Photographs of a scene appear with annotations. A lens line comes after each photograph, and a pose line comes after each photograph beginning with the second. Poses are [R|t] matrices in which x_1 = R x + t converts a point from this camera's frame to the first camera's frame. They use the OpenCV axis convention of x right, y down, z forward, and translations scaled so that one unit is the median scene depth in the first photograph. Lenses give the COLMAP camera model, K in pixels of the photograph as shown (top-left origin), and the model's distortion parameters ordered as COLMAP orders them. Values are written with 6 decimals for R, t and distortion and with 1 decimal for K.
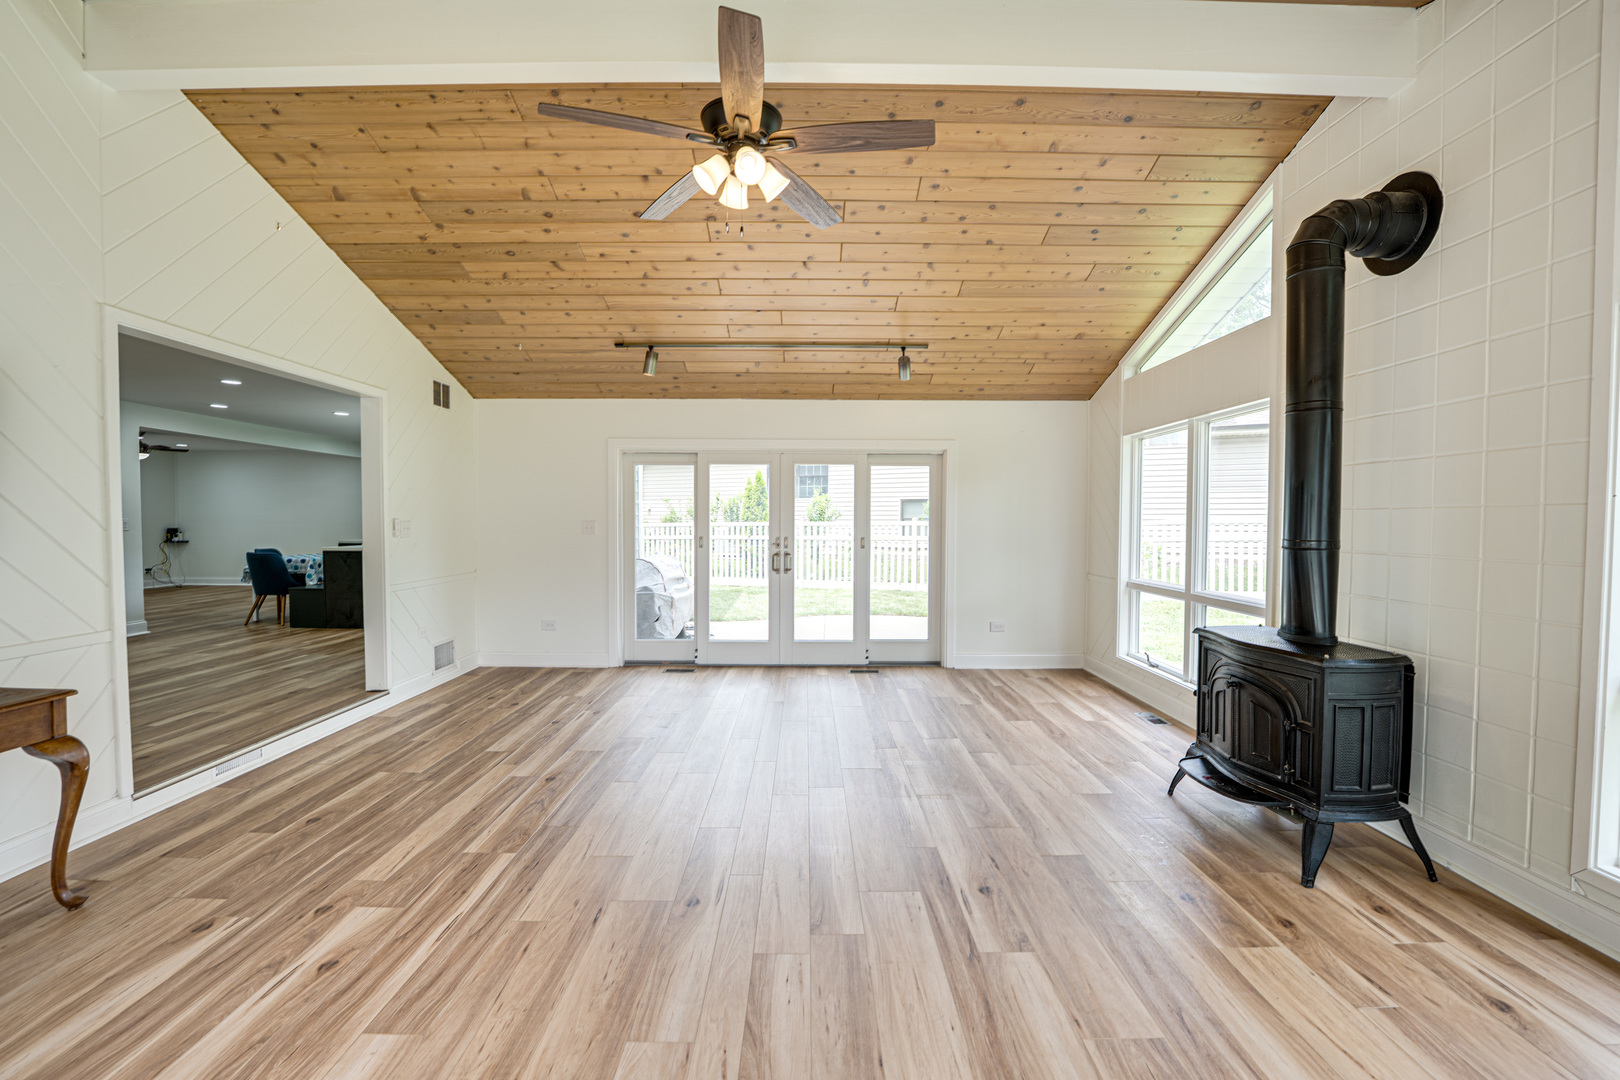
lens RADIAL K [[674.0, 0, 810.0], [0, 674.0, 540.0], [0, 0, 1]] dist [-0.025032, 0.000145]
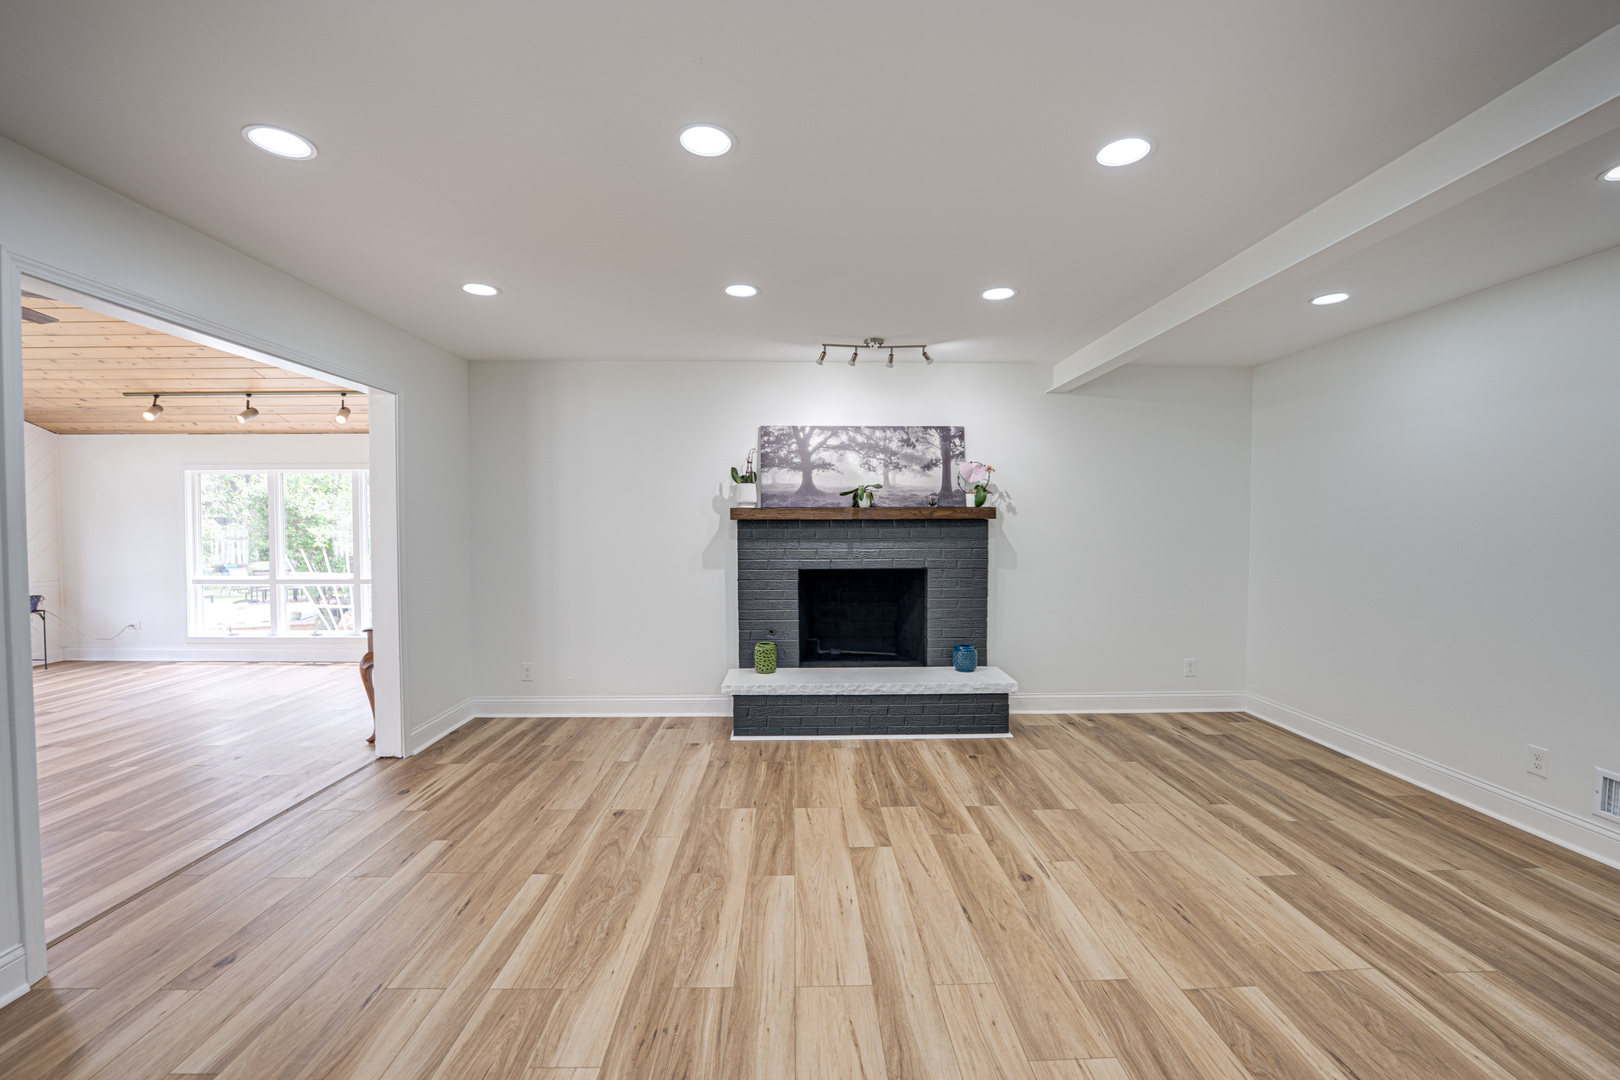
lens RADIAL K [[663.8, 0, 806.8], [0, 663.8, 541.1], [0, 0, 1]] dist [-0.021467, 0.000177]
pose [[-0.999952, -0.002926, -0.009320, -1.717563], [-0.003450, 0.998387, 0.056664, -0.108431], [0.009139, 0.056694, -0.998350, 2.087985]]
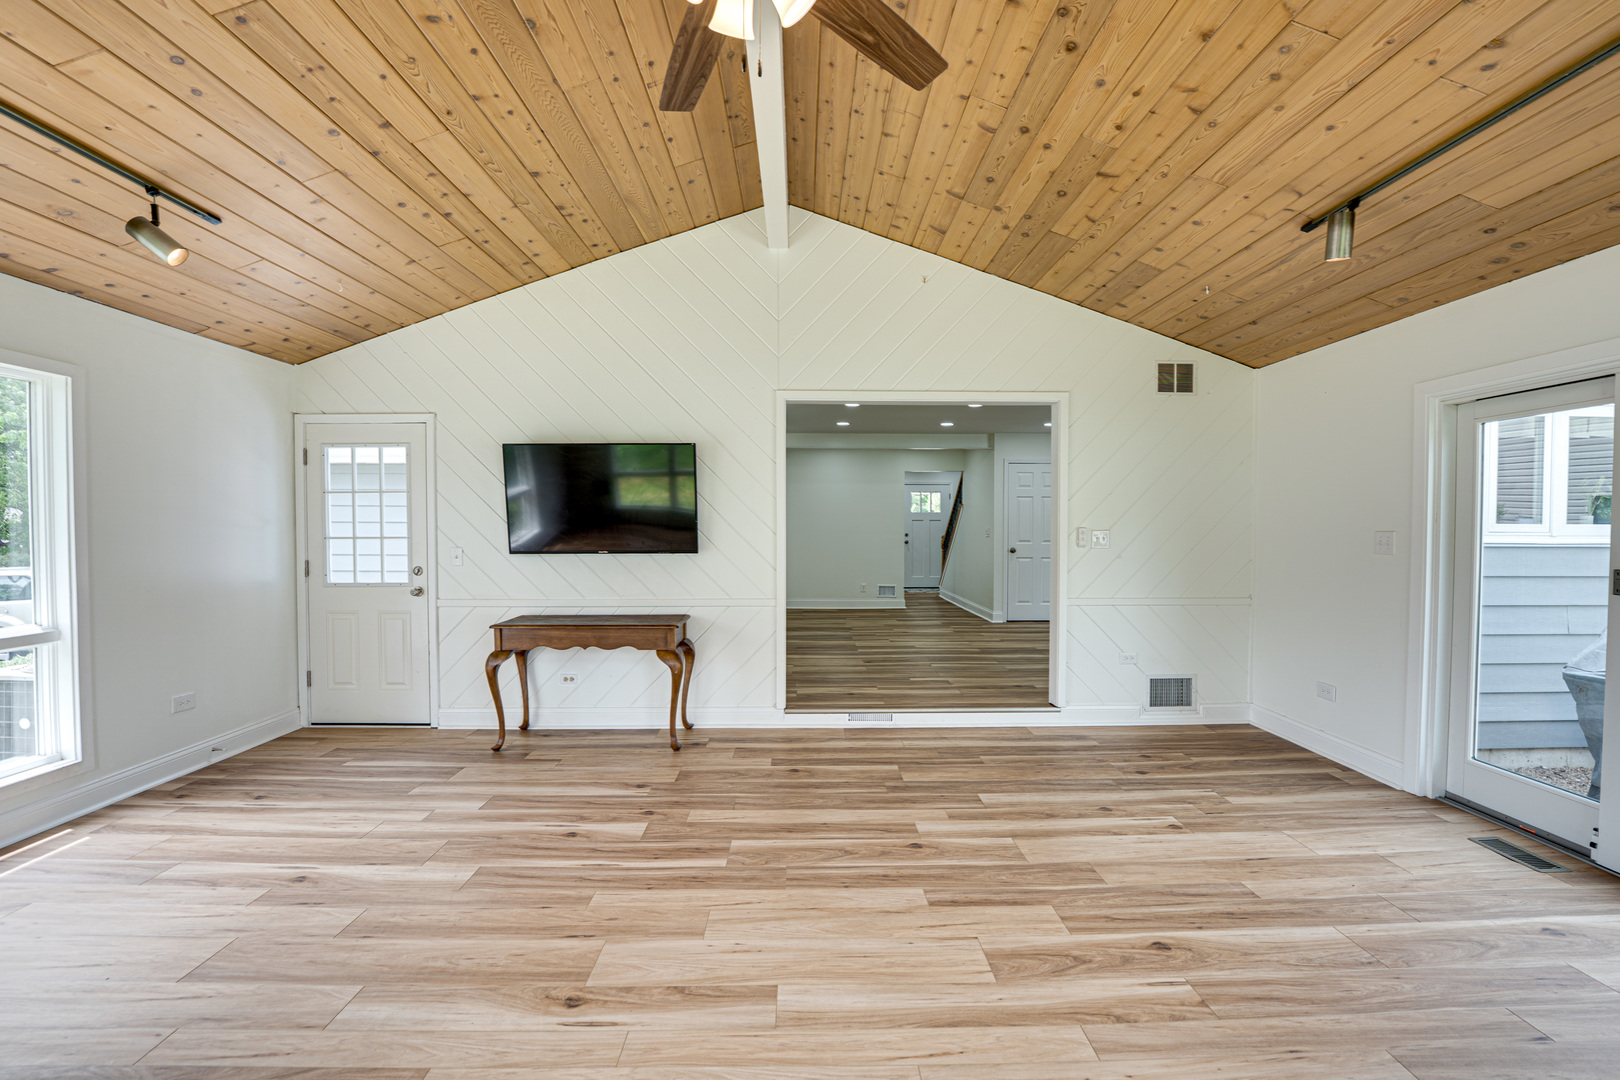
lens RADIAL K [[663.8, 0, 806.8], [0, 663.8, 541.1], [0, 0, 1]] dist [-0.021467, 0.000177]
pose [[0.010407, 0.019190, -0.999762, 0.454741], [-0.029875, 0.999375, 0.018872, -0.029229], [0.999499, 0.029672, 0.010974, 0.936737]]
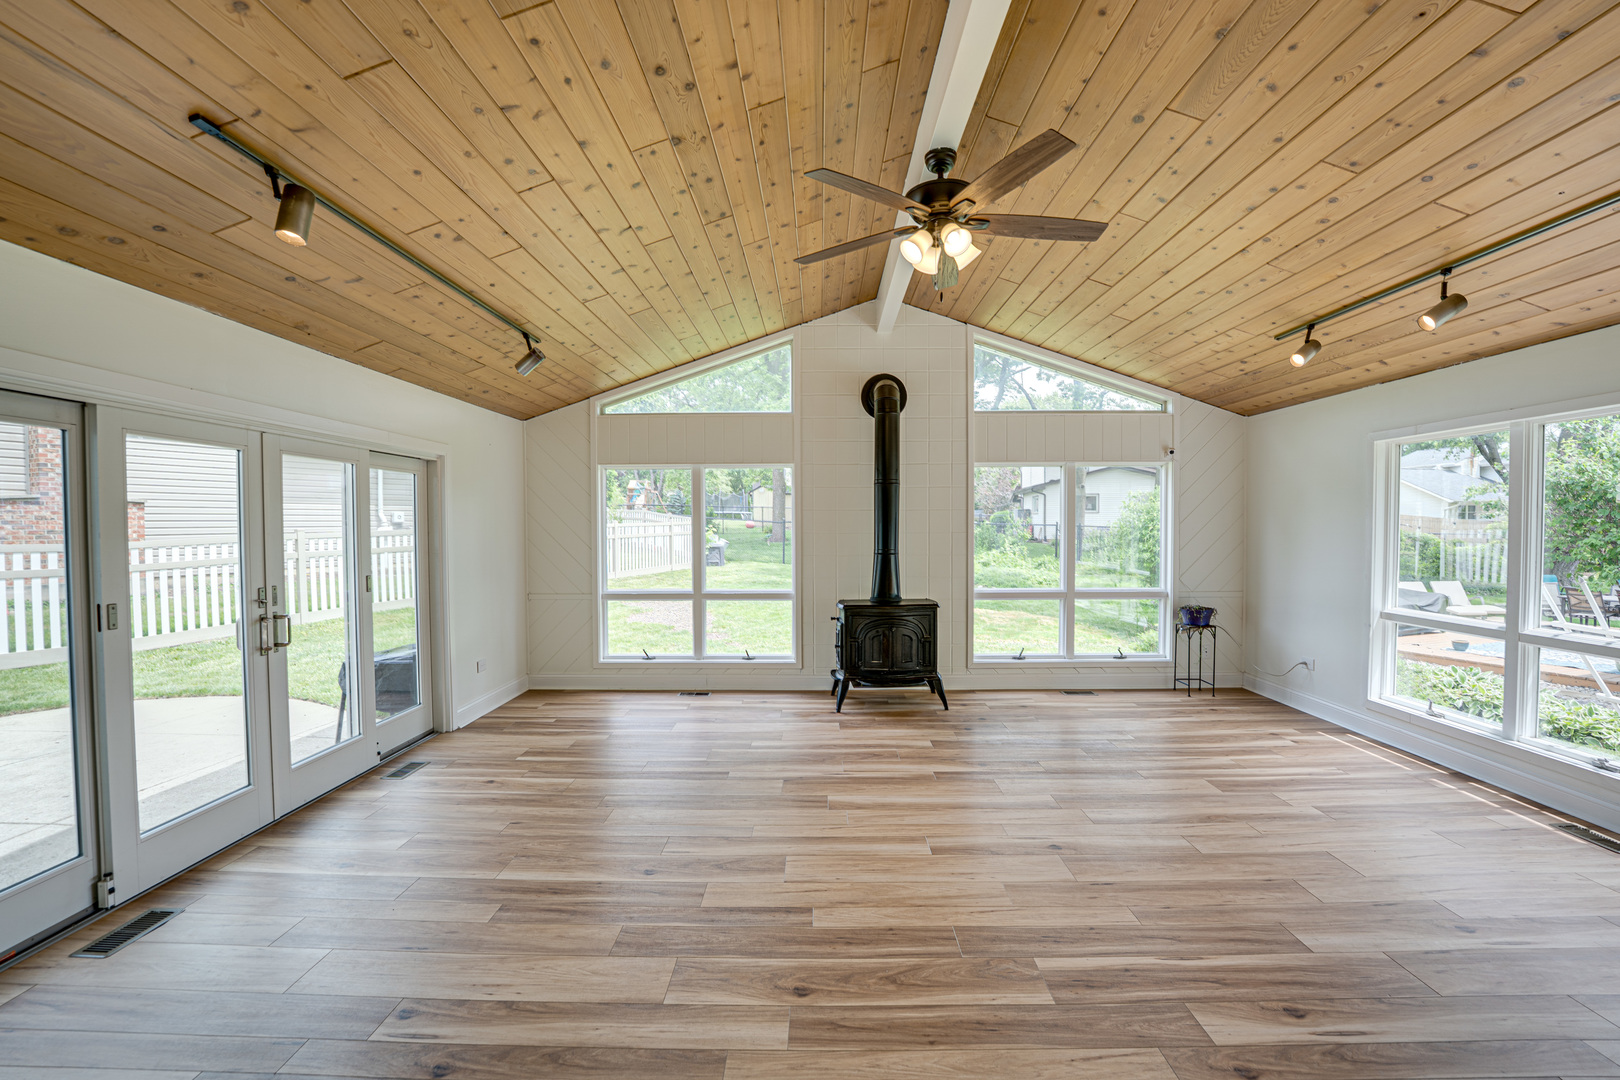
lens RADIAL K [[663.8, 0, 806.8], [0, 663.8, 541.1], [0, 0, 1]] dist [-0.021467, 0.000177]
pose [[0.017907, -0.028004, 0.999447, -1.082119], [0.033603, 0.999060, 0.027391, -0.078966], [-0.999275, 0.033094, 0.018831, 1.073232]]
